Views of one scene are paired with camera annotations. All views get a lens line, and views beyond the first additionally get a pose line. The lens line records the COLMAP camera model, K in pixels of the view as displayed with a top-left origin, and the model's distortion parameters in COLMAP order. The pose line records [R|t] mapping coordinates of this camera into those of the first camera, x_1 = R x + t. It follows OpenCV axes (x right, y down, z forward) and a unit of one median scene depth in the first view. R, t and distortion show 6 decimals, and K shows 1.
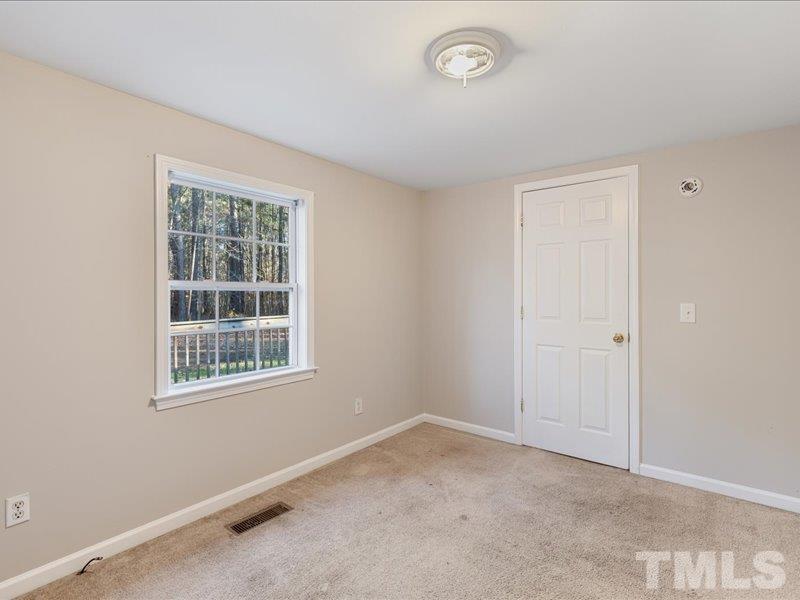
lens RADIAL K [[402.6, 0, 404.9], [0, 402.6, 296.1], [0, 0, 1]] dist [0.001944, -0.000447]
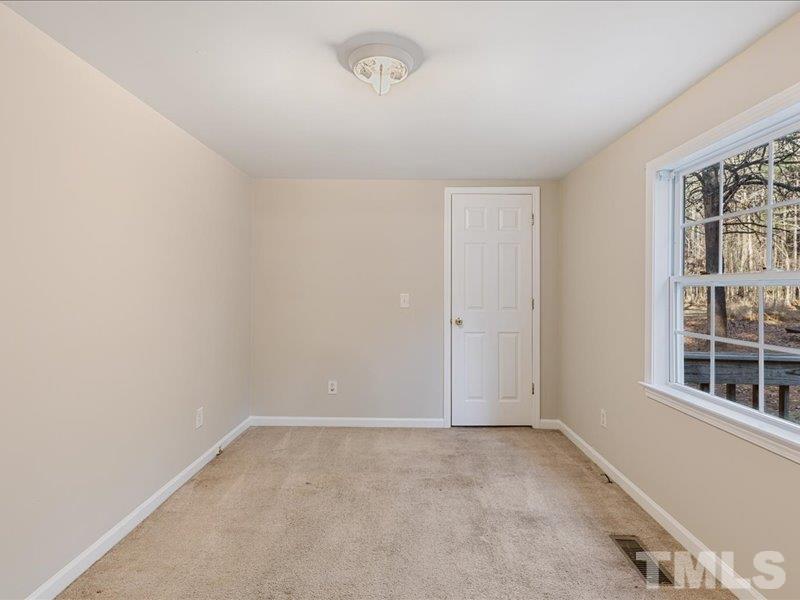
lens RADIAL K [[402.6, 0, 404.9], [0, 402.6, 296.1], [0, 0, 1]] dist [0.001944, -0.000447]
pose [[-0.795579, 0.000543, -0.605850, 0.521351], [-0.010440, 0.999839, 0.014605, -0.000536], [0.605760, 0.017945, -0.795445, 1.320710]]
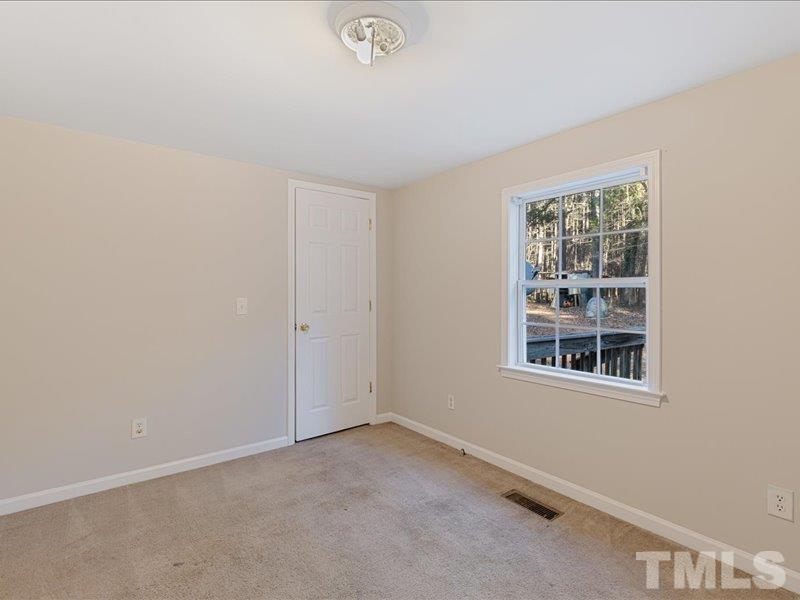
lens RADIAL K [[402.6, 0, 404.9], [0, 402.6, 296.1], [0, 0, 1]] dist [0.001944, -0.000447]
pose [[-0.251024, 0.005308, -0.967966, 0.716537], [0.001957, 0.999986, 0.004976, 0.001681], [0.967979, -0.000646, -0.251031, 0.920007]]
